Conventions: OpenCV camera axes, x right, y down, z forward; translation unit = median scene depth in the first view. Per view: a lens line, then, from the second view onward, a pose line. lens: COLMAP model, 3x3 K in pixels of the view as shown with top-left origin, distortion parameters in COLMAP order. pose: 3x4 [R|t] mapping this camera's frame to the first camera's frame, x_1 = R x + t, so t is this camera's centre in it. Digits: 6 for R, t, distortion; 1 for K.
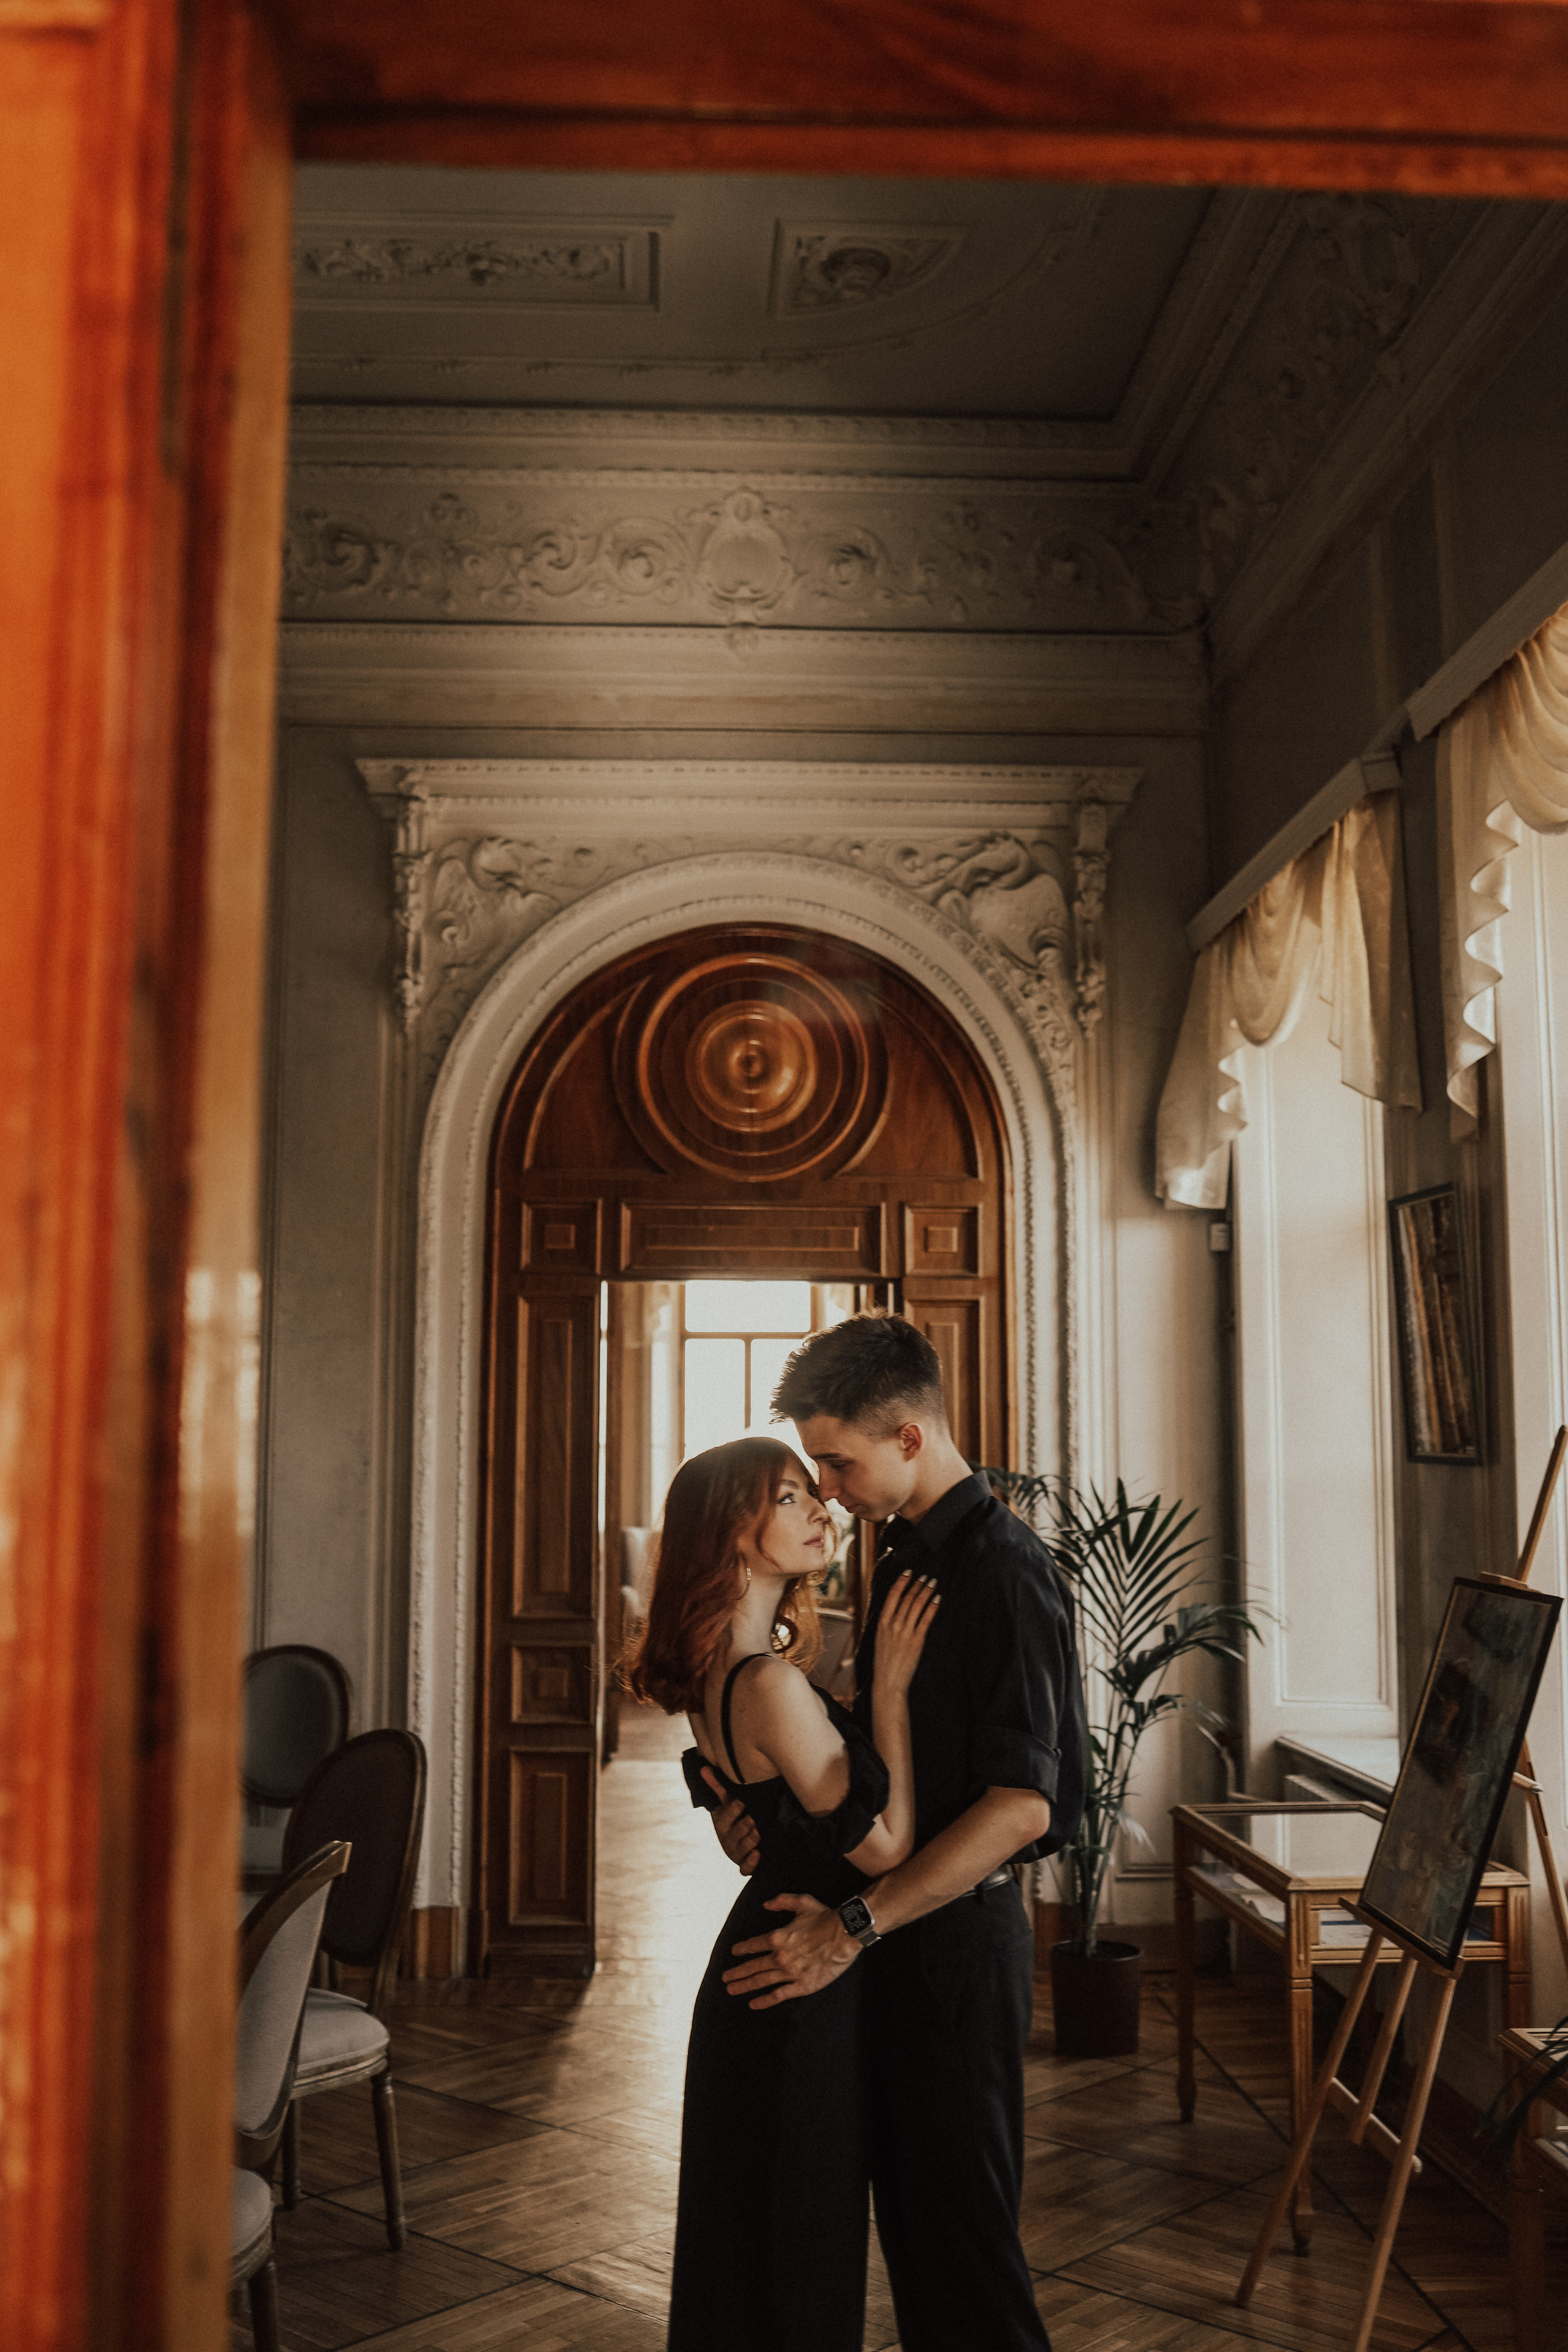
lens RADIAL K [[2283.4, 0, 772.9], [0, 2283.4, 1169.8], [0, 0, 1]] dist [-0.053130, 0.000000]
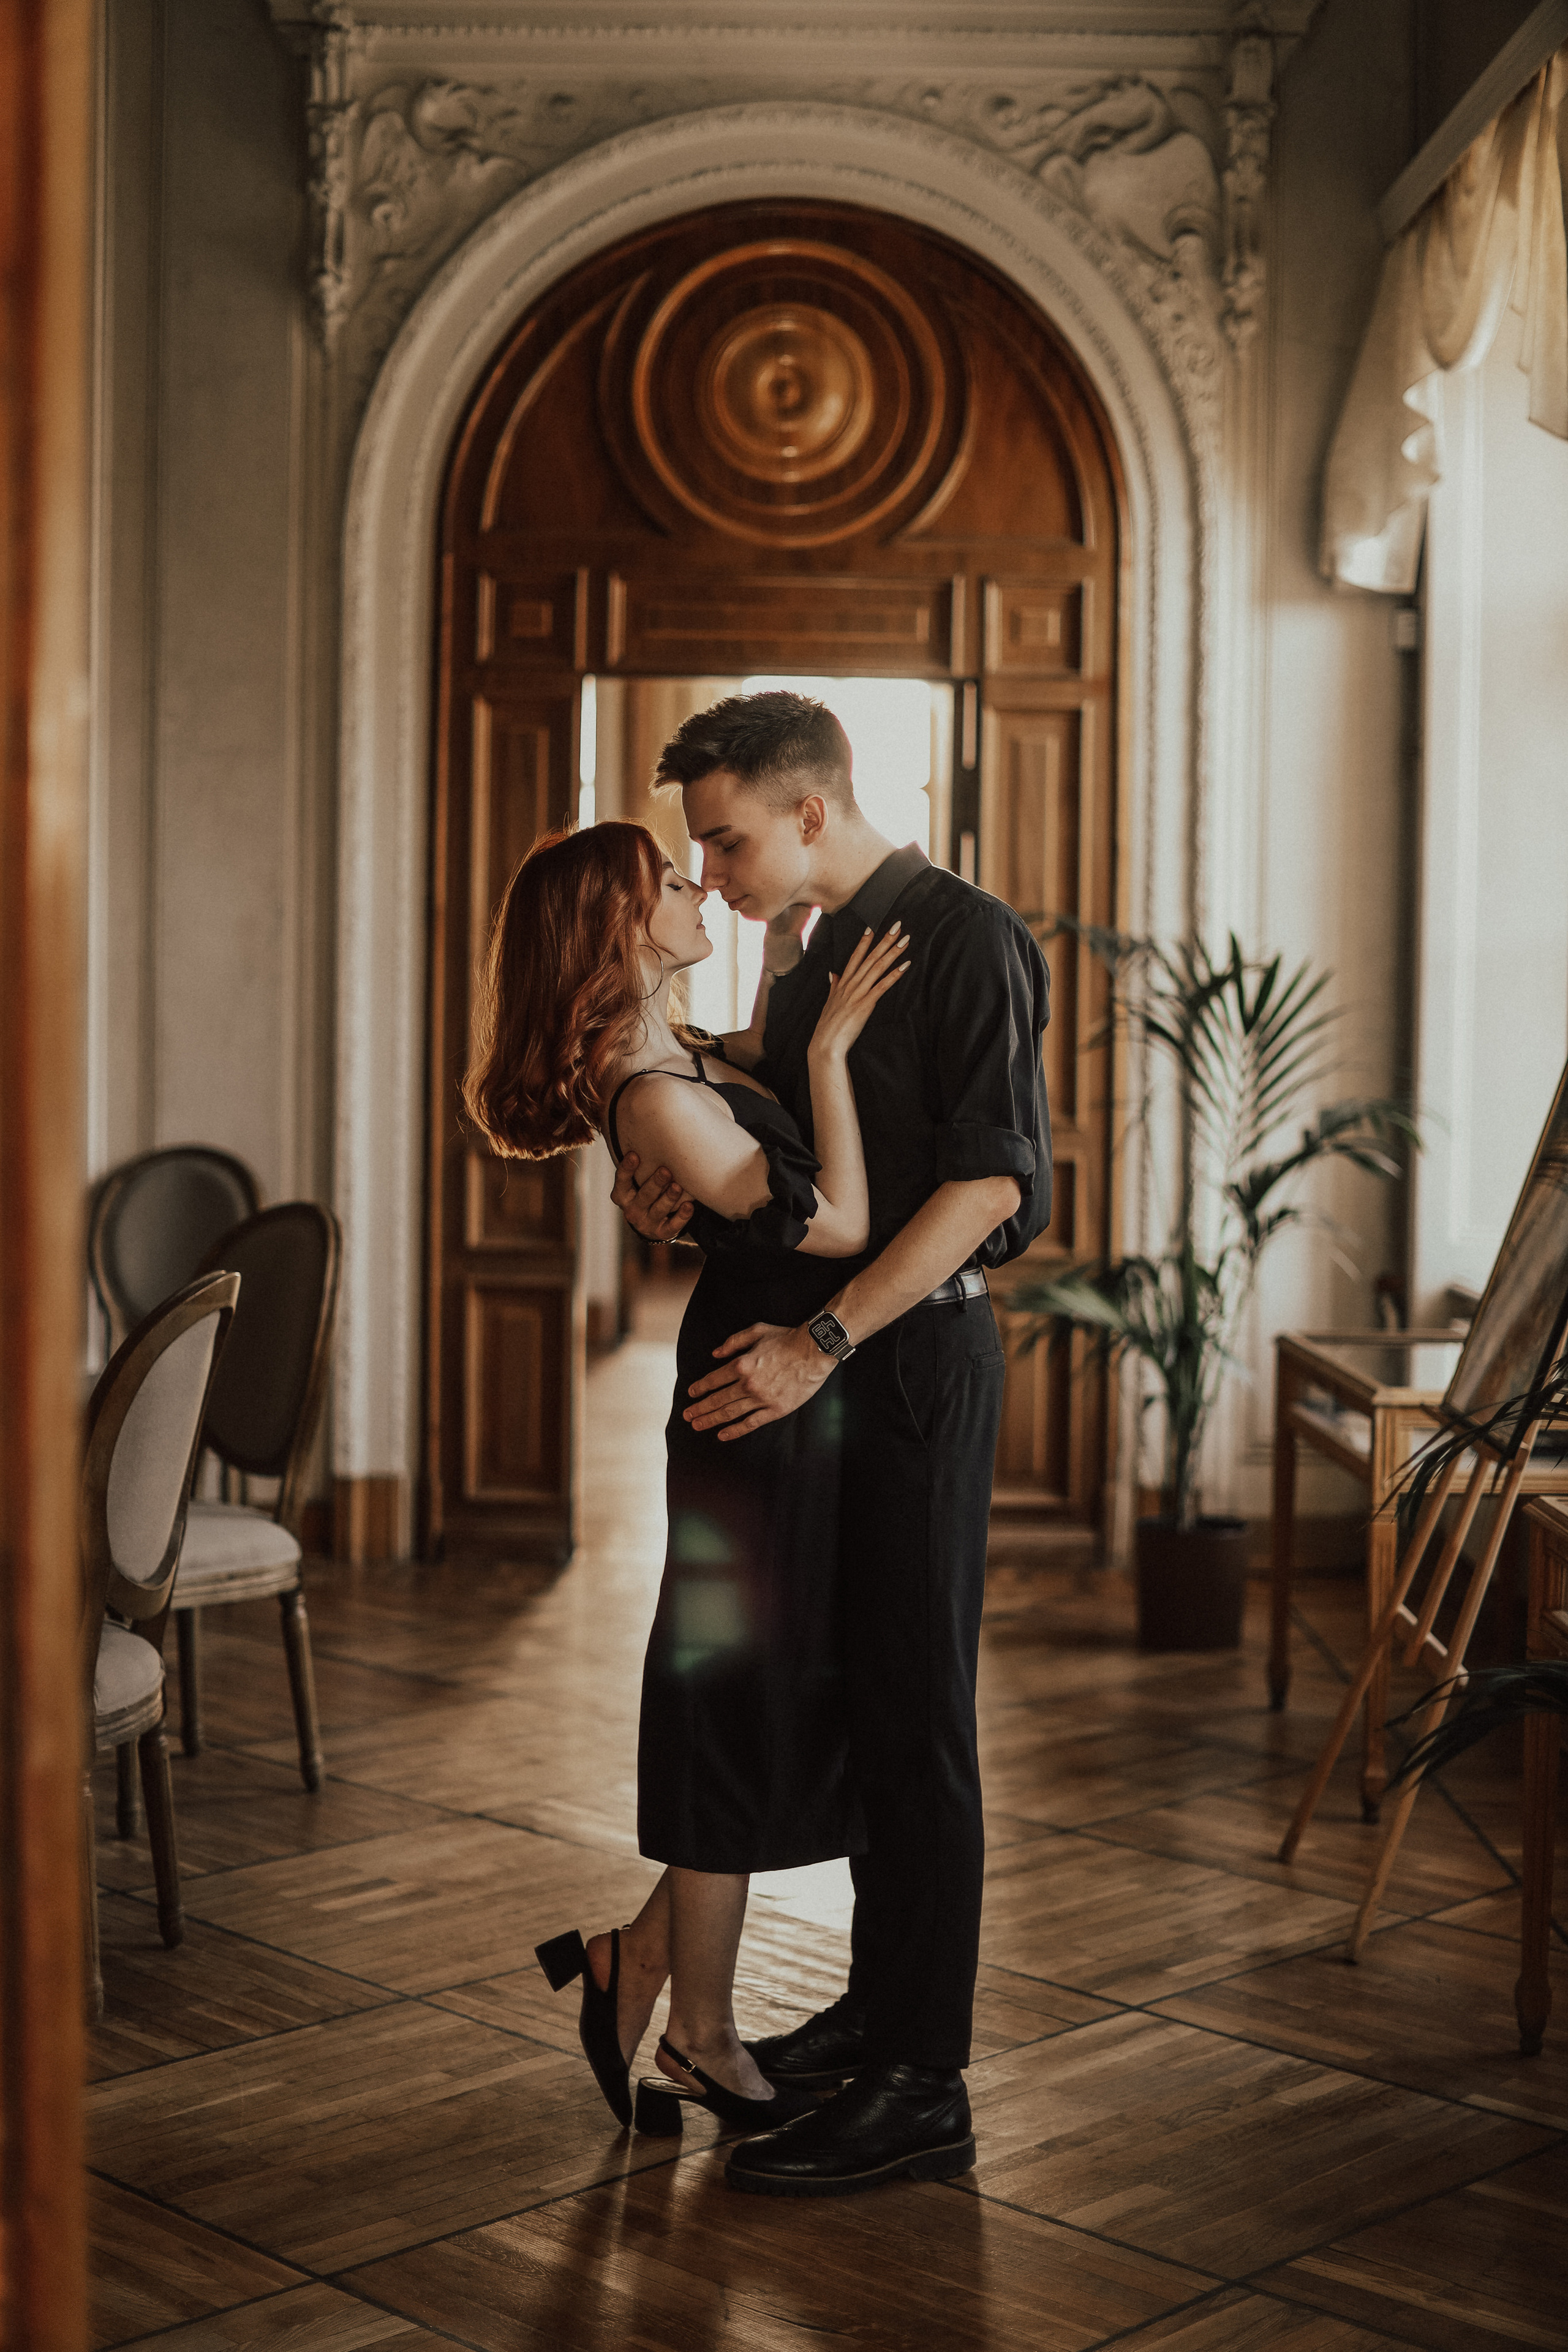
lens RADIAL K [[3436.8, 0, 783.2], [0, 3436.8, 1182.2], [0, 0, 1]] dist [-0.123728, 0.000000]
pose [[0.999121, 0.014076, -0.039493, 0.038404], [-0.006854, 0.984123, 0.177353, 0.010968], [0.041362, -0.176926, 0.983355, -0.147862]]
